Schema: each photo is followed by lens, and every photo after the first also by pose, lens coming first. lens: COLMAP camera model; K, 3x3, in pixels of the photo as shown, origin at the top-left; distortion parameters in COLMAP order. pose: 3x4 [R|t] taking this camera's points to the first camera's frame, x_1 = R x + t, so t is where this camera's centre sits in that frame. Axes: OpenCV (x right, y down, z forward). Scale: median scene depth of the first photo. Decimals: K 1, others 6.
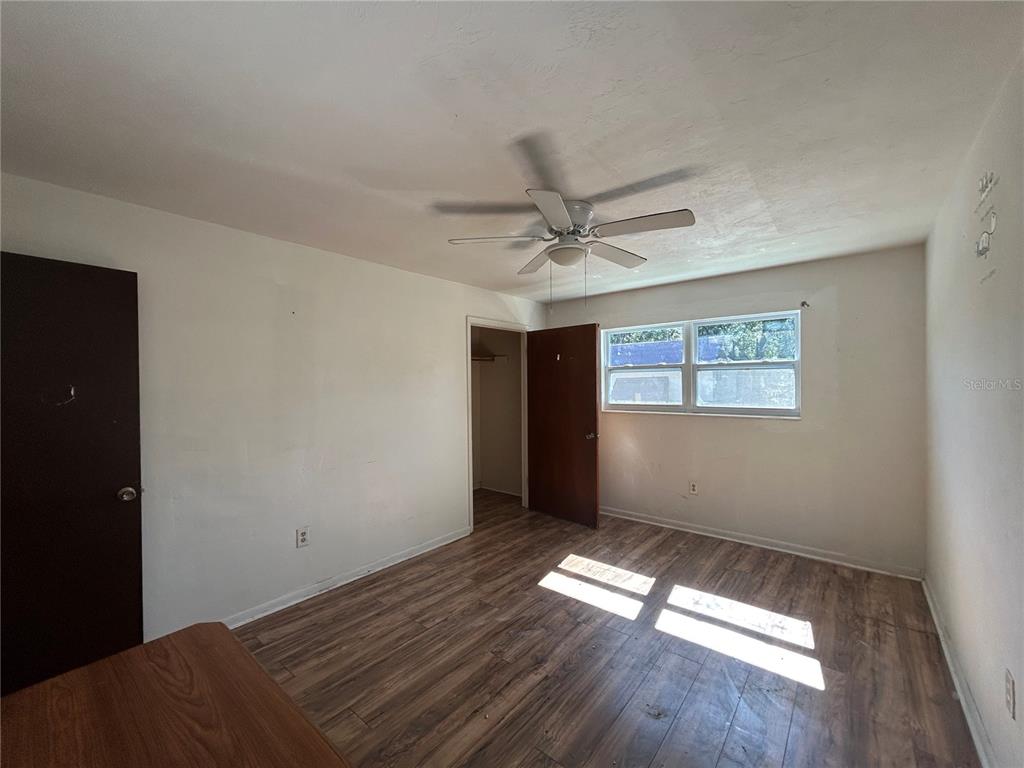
lens RADIAL K [[412.7, 0, 511.0], [0, 412.7, 385.7], [0, 0, 1]] dist [-0.000727, 0.000523]
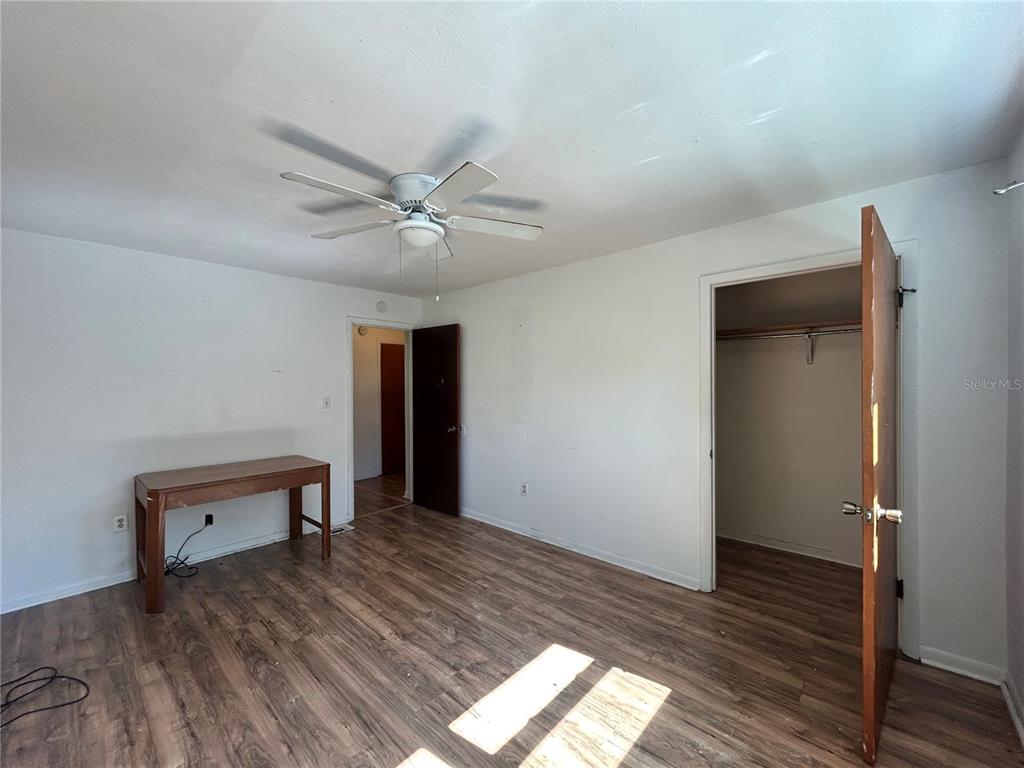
lens RADIAL K [[412.7, 0, 511.0], [0, 412.7, 385.7], [0, 0, 1]] dist [-0.000727, 0.000523]
pose [[-0.046652, 0.015711, -0.998788, 0.781026], [0.004761, 0.999868, 0.015506, 0.002088], [0.998900, -0.004032, -0.046721, 0.928940]]
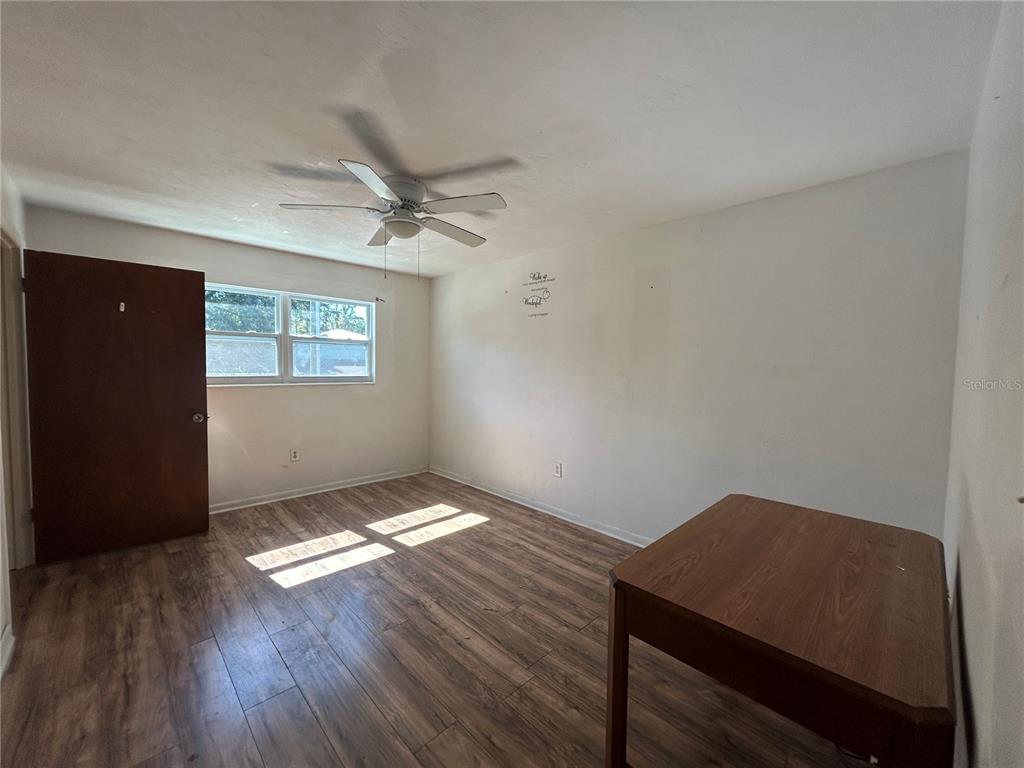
lens RADIAL K [[412.7, 0, 511.0], [0, 412.7, 385.7], [0, 0, 1]] dist [-0.000727, 0.000523]
pose [[0.104464, -0.038862, 0.993769, -0.678353], [-0.010962, 0.999131, 0.040224, 0.032196], [-0.994468, -0.015096, 0.103947, 0.451492]]
